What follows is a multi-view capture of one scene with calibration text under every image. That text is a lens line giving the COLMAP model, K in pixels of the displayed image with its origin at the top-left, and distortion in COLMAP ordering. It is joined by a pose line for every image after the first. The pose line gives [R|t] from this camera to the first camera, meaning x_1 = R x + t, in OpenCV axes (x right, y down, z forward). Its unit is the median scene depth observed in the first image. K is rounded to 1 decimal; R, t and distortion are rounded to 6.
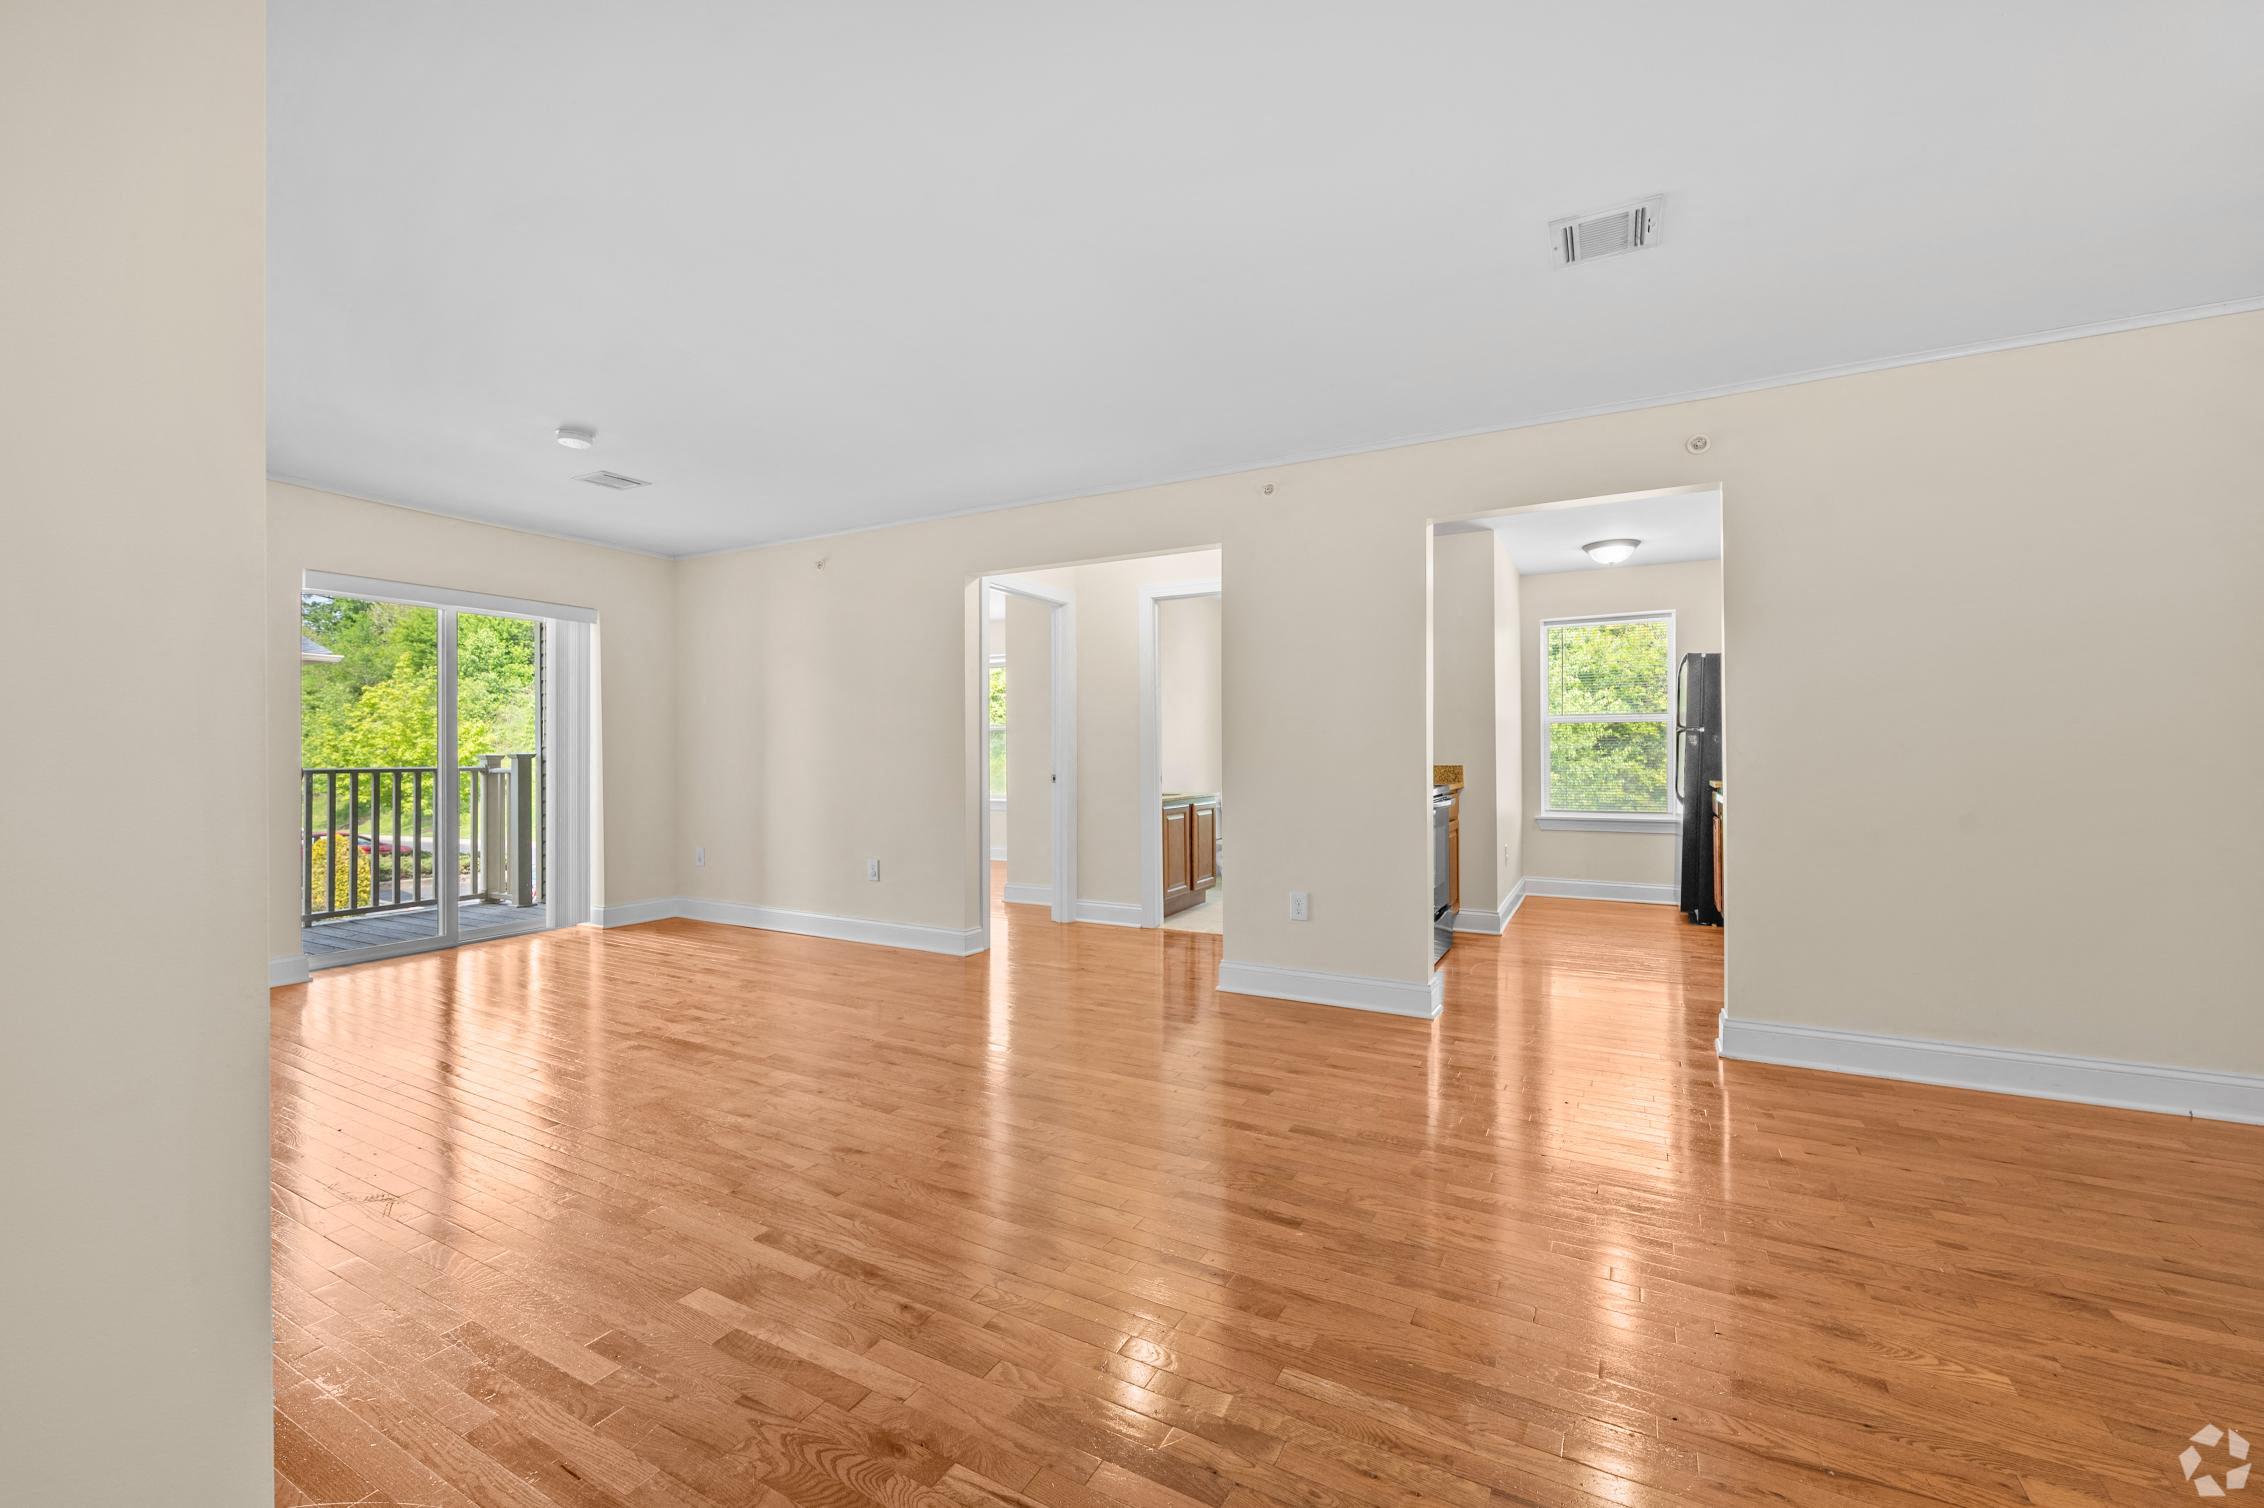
lens RADIAL K [[916.3, 0, 1140.4], [0, 916.3, 749.6], [0, 0, 1]] dist [-0.001611, -0.000226]
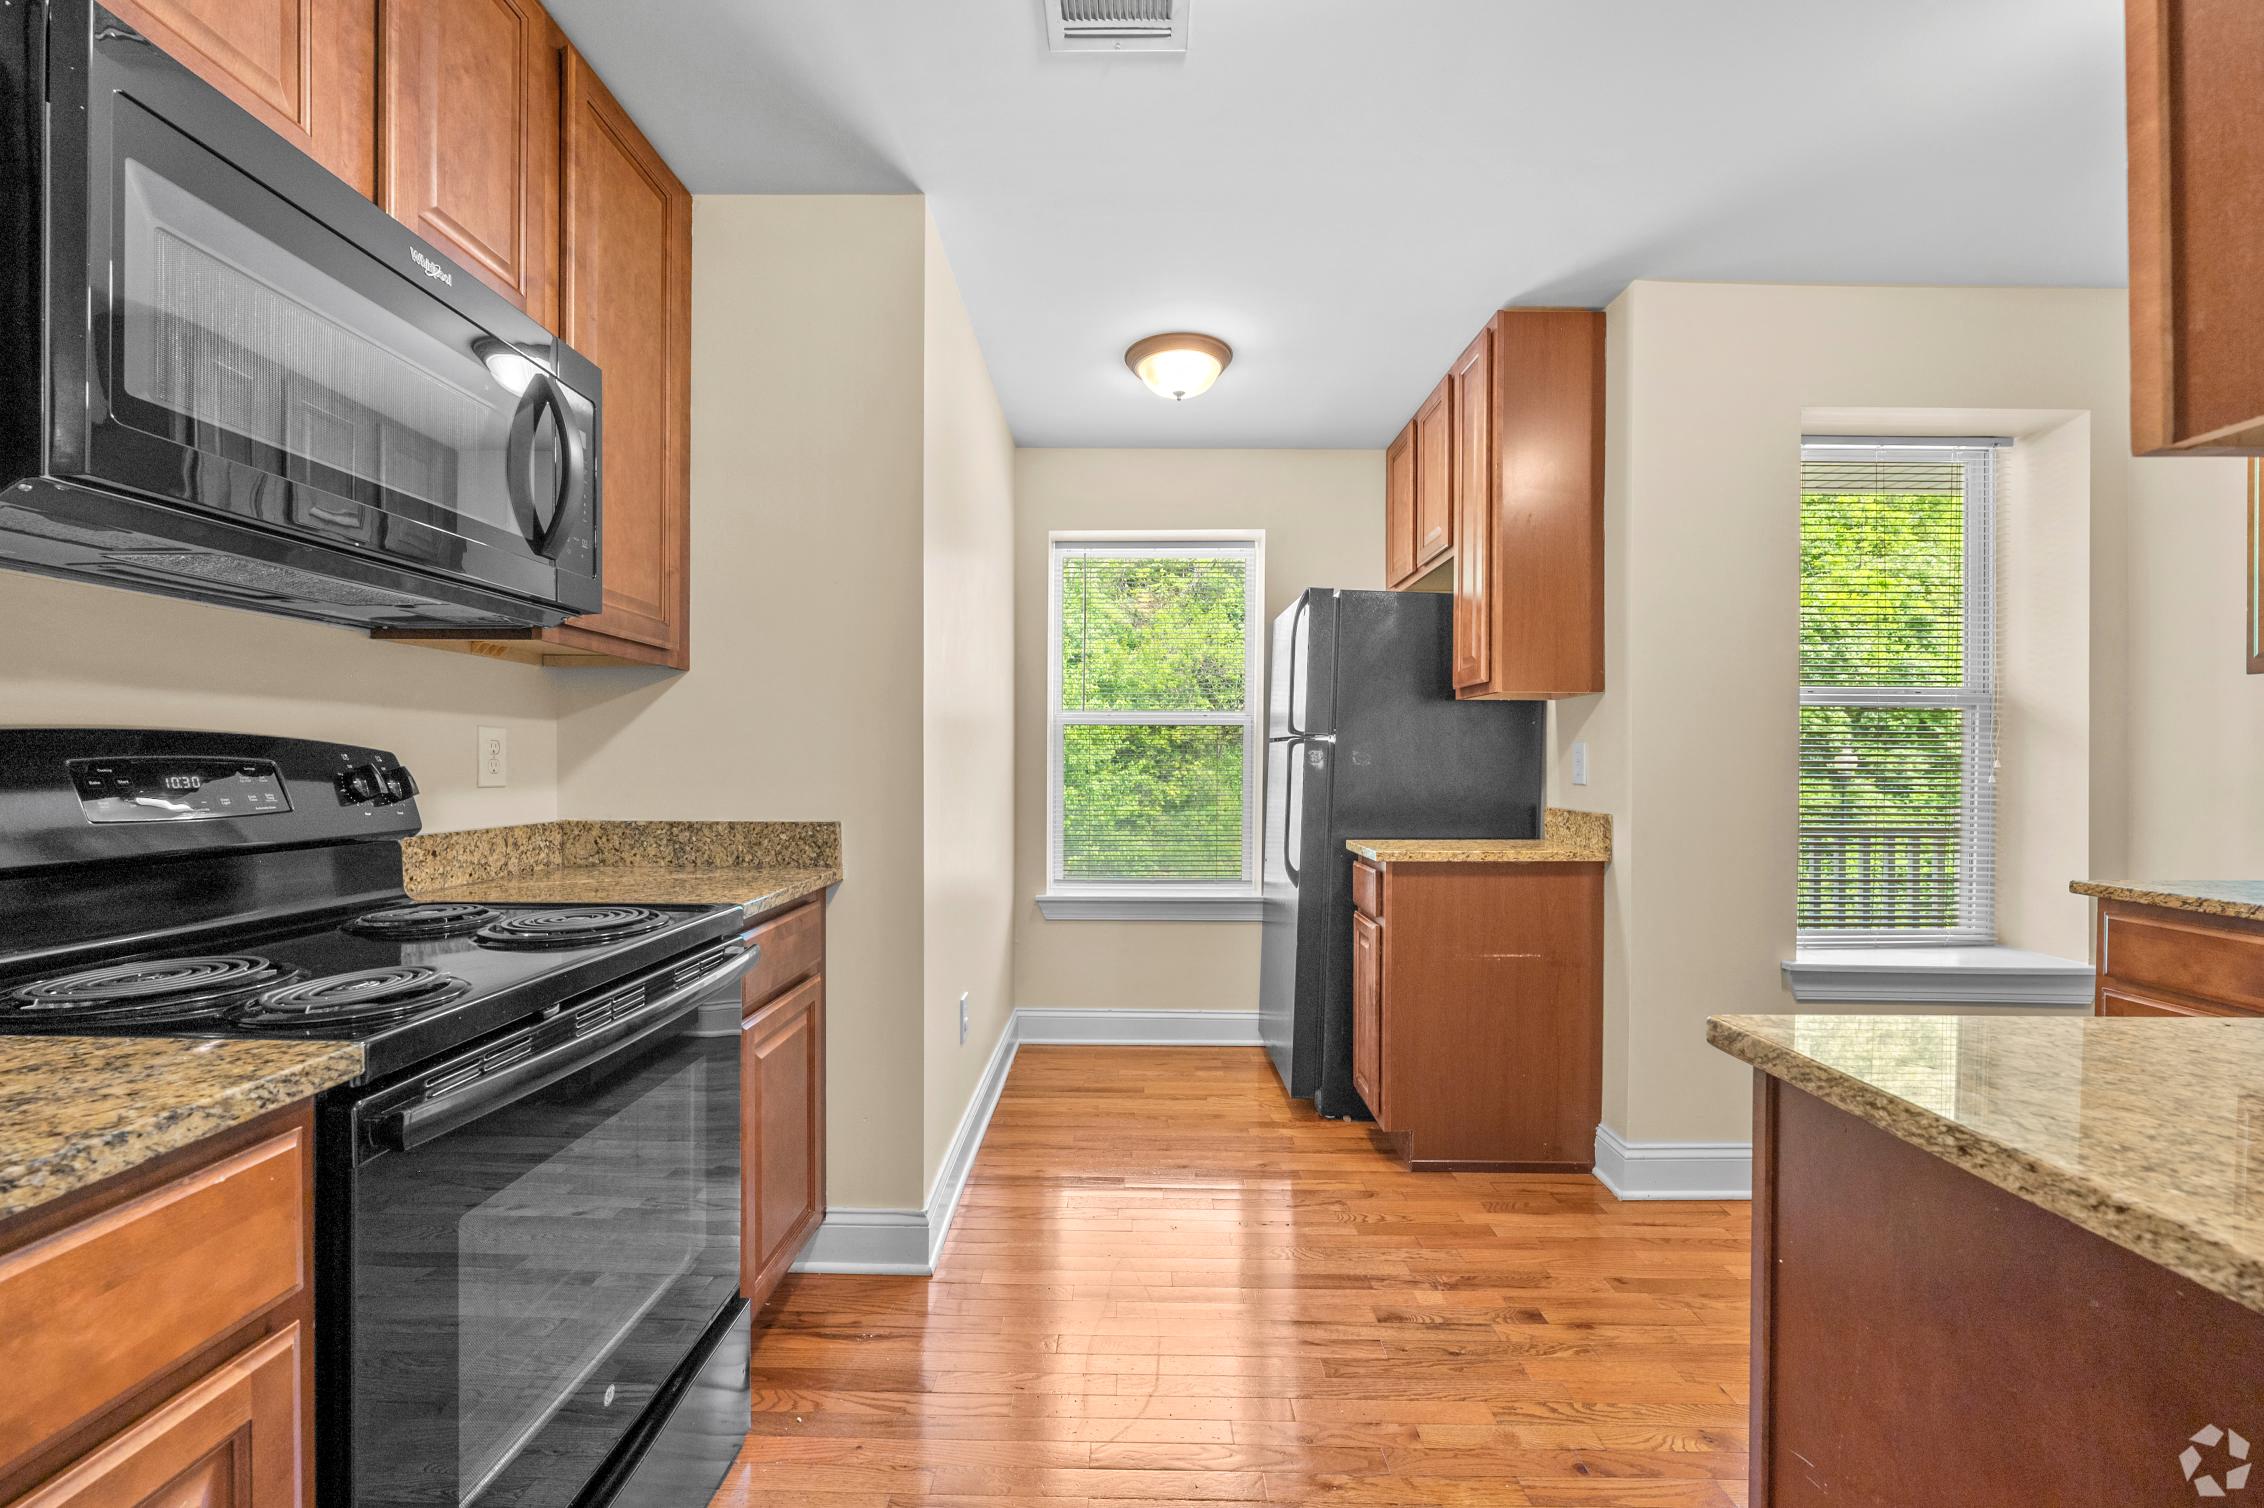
lens RADIAL K [[892.3, 0, 1129.9], [0, 892.3, 763.8], [0, 0, 1]] dist [-0.030428, -0.000087]
pose [[0.884551, 0.007316, 0.466386, 0.312296], [-0.010306, 0.999939, 0.003860, -0.009614], [-0.466330, -0.008220, 0.884573, 0.678346]]
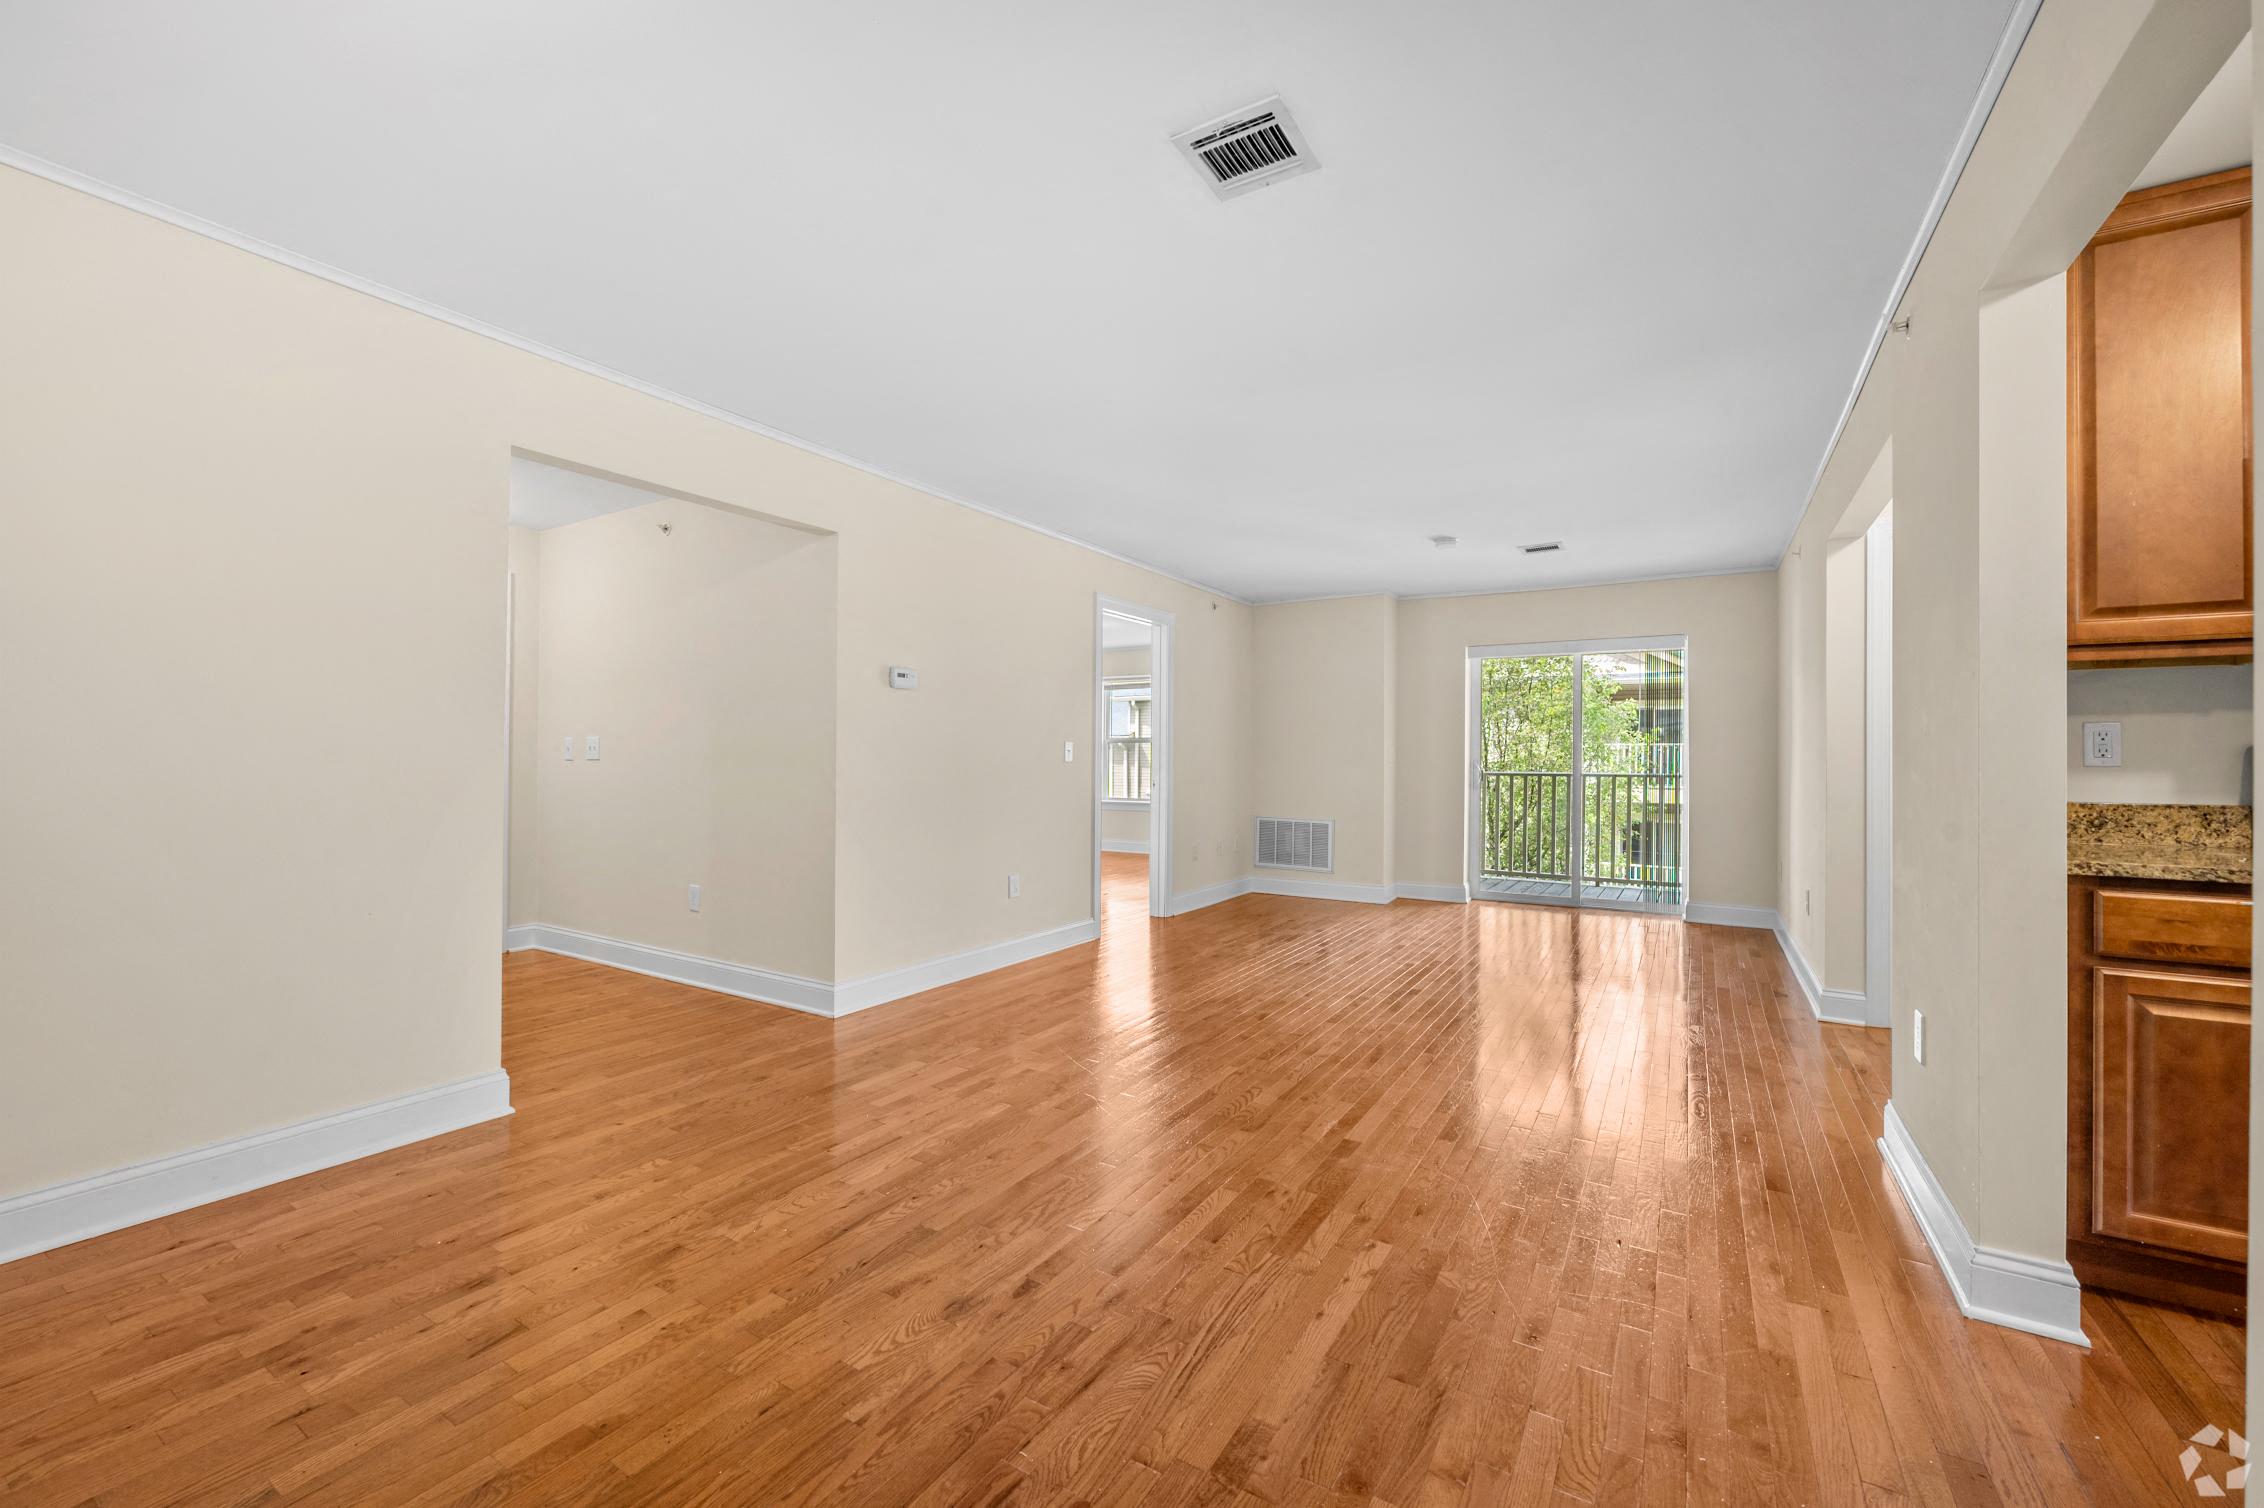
lens RADIAL K [[904.6, 0, 1117.1], [0, 904.6, 756.4], [0, 0, 1]] dist [-0.000706, 0.000002]
pose [[-0.075401, -0.000851, -0.997153, 0.614182], [-0.003251, 0.999995, -0.000608, -0.001757], [0.997148, 0.003196, -0.075403, 0.431002]]
